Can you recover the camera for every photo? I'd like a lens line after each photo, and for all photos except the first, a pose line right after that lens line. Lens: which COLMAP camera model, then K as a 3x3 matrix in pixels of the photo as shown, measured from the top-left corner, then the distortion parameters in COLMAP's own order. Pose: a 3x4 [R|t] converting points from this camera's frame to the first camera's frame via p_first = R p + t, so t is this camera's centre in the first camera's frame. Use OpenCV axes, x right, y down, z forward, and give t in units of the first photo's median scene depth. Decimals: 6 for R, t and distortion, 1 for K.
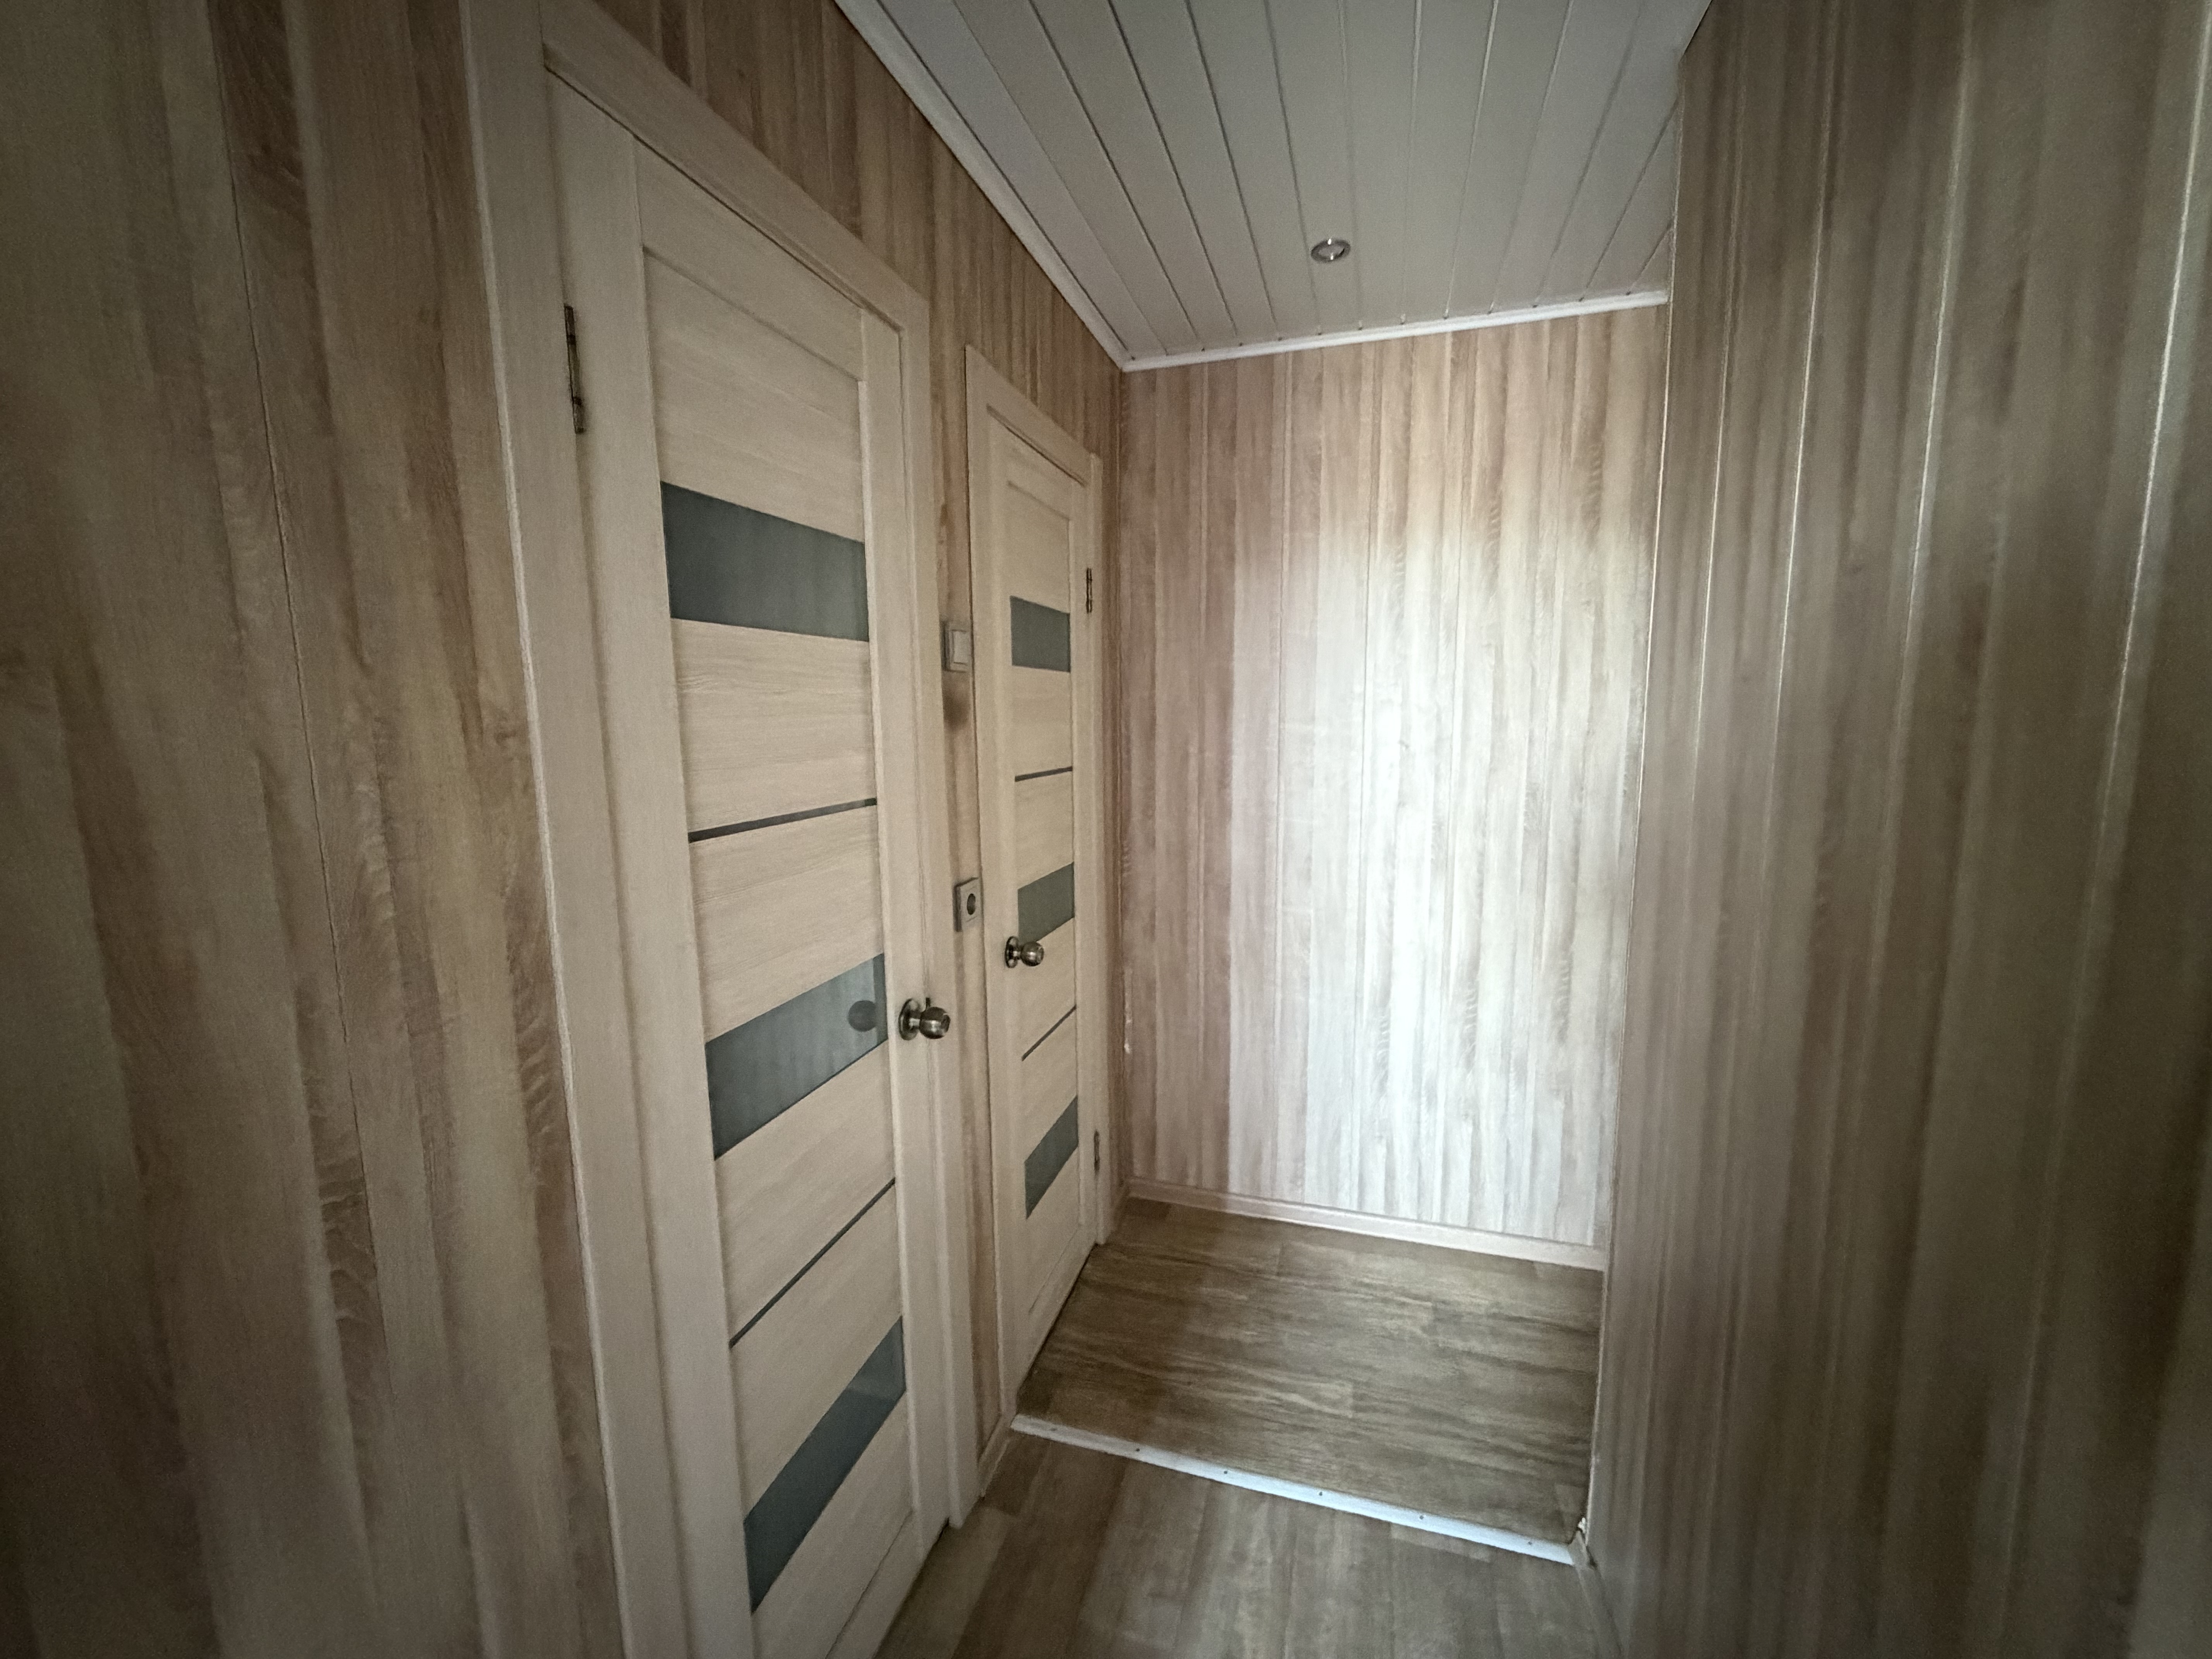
lens RADIAL K [[886.0, 0, 1104.1], [0, 886.0, 828.6], [0, 0, 1]] dist [0.000814, 0.000446]
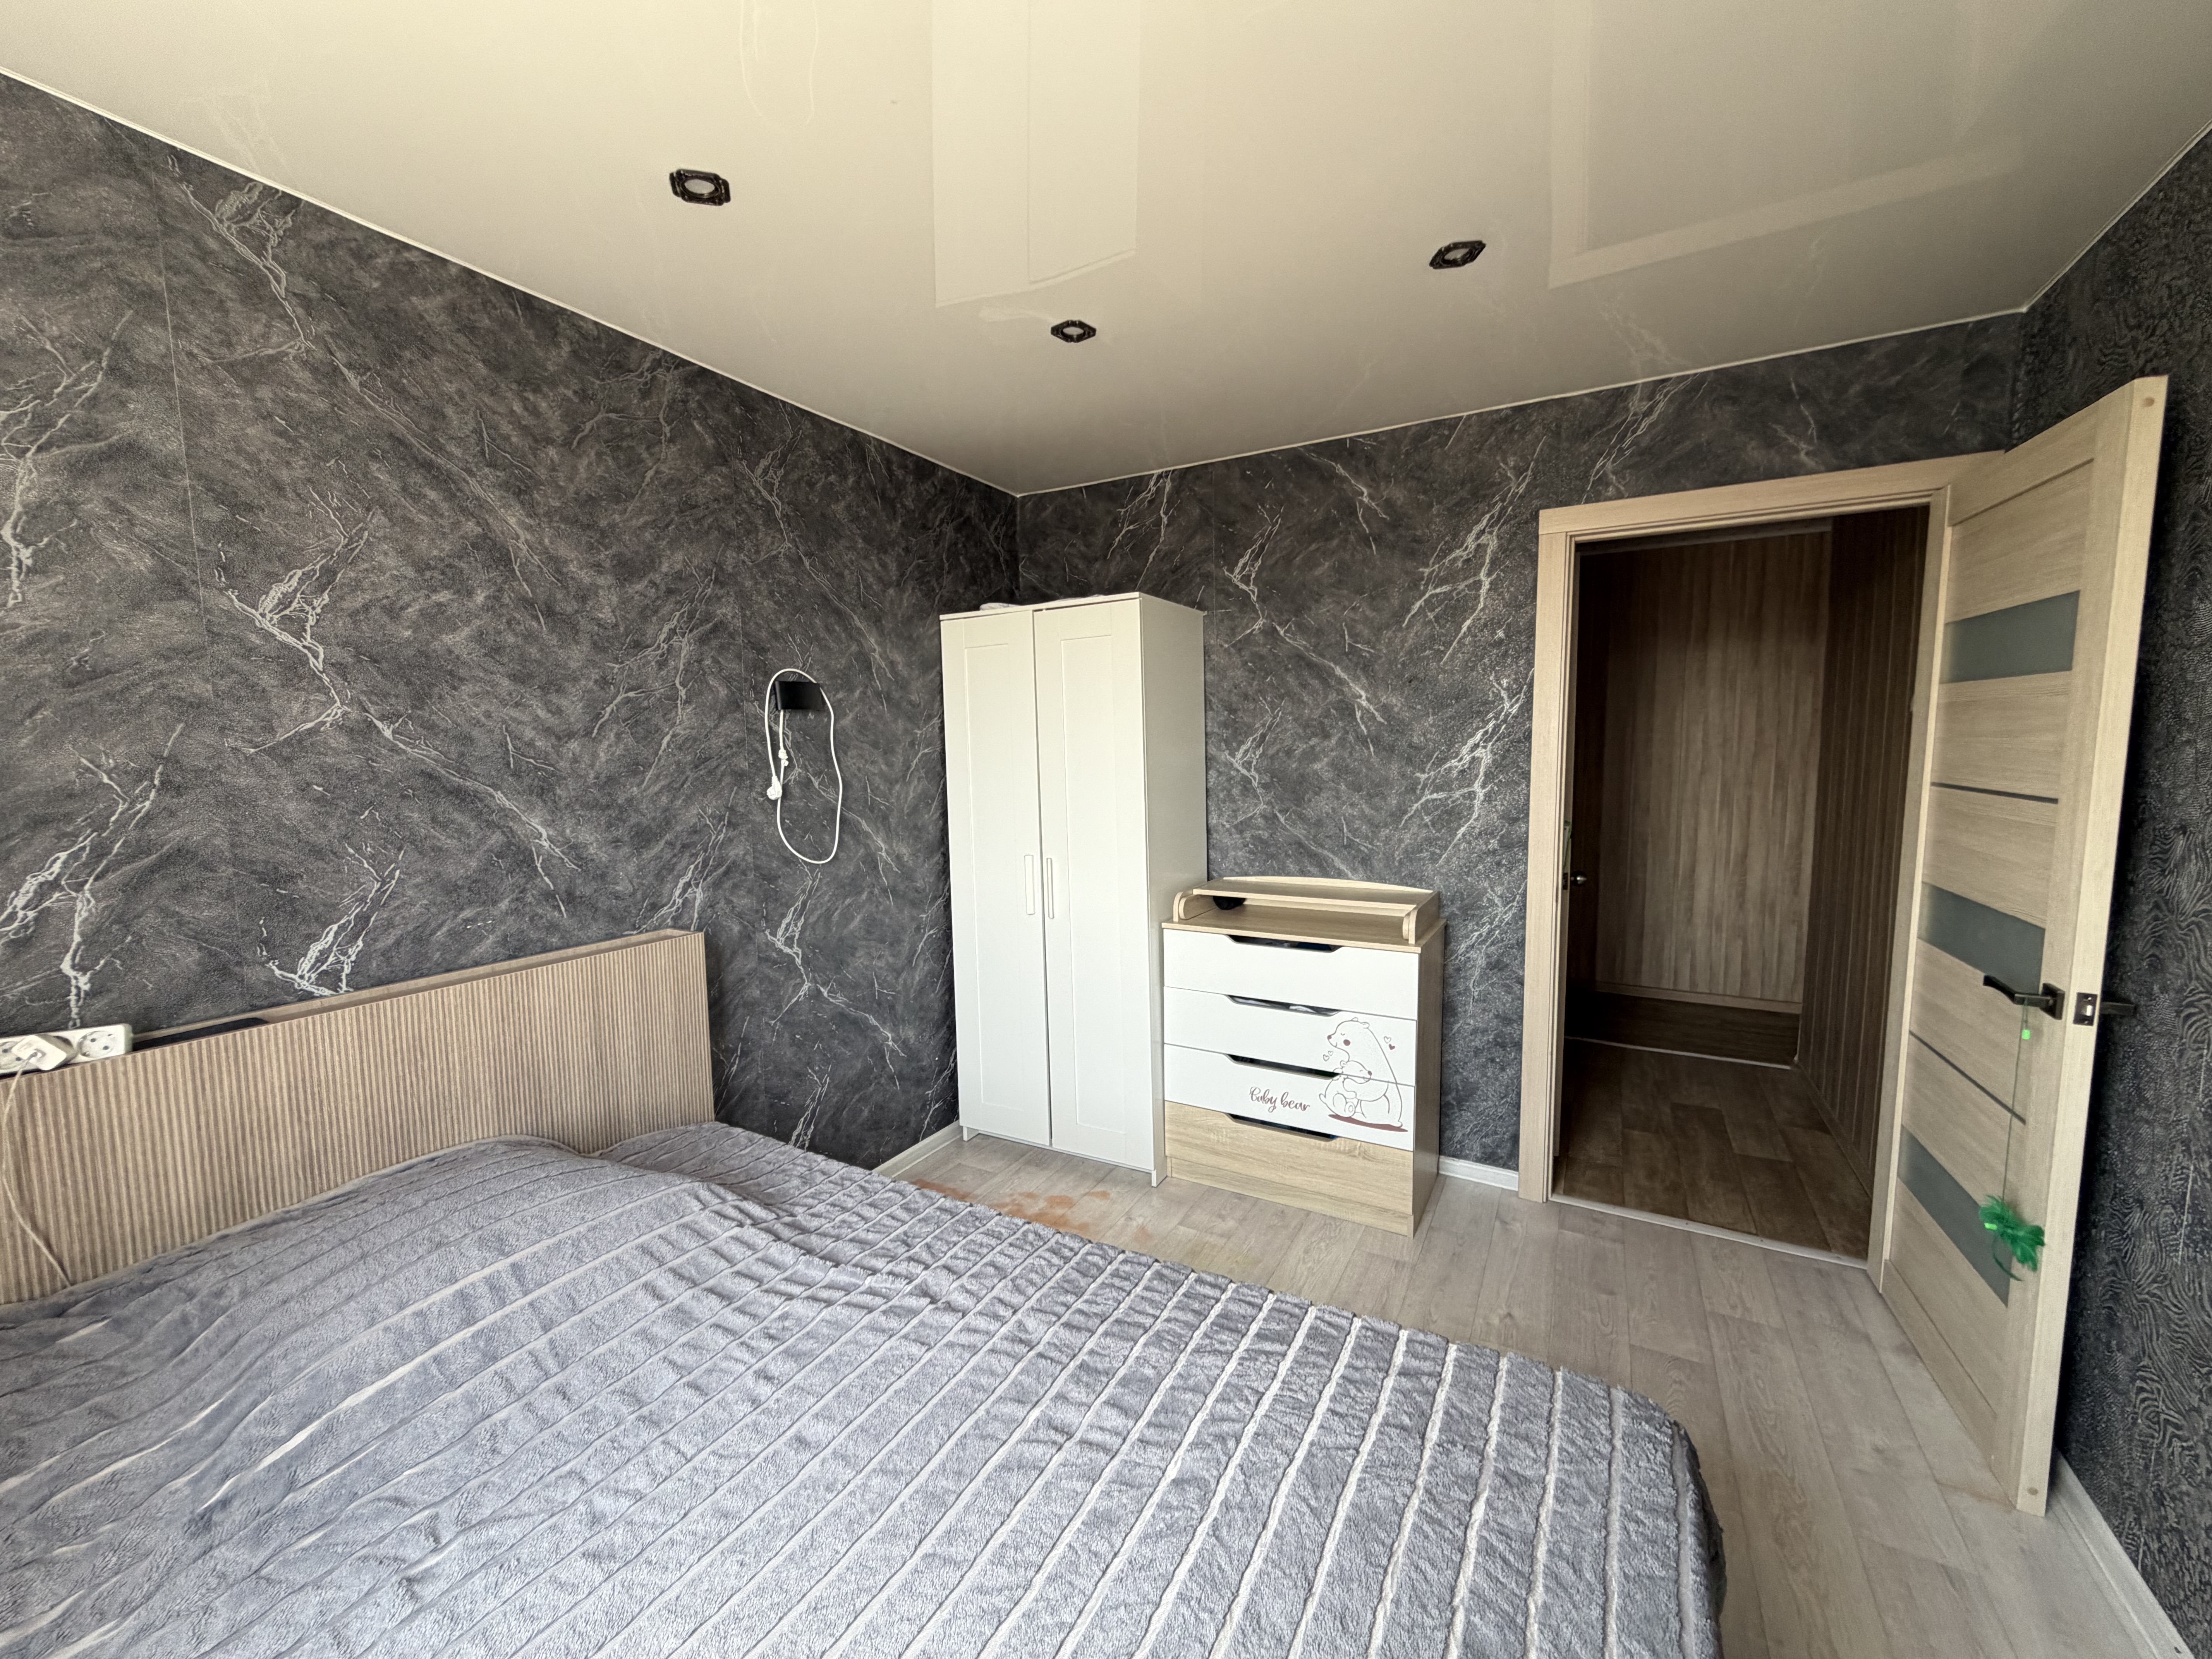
lens RADIAL K [[886.0, 0, 1107.2], [0, 886.0, 829.1], [0, 0, 1]] dist [0.000814, 0.000446]
pose [[0.972319, 0.024841, -0.232335, -0.488564], [-0.034318, 0.998732, -0.036840, 0.213861], [0.231125, 0.043793, 0.971938, -1.208627]]
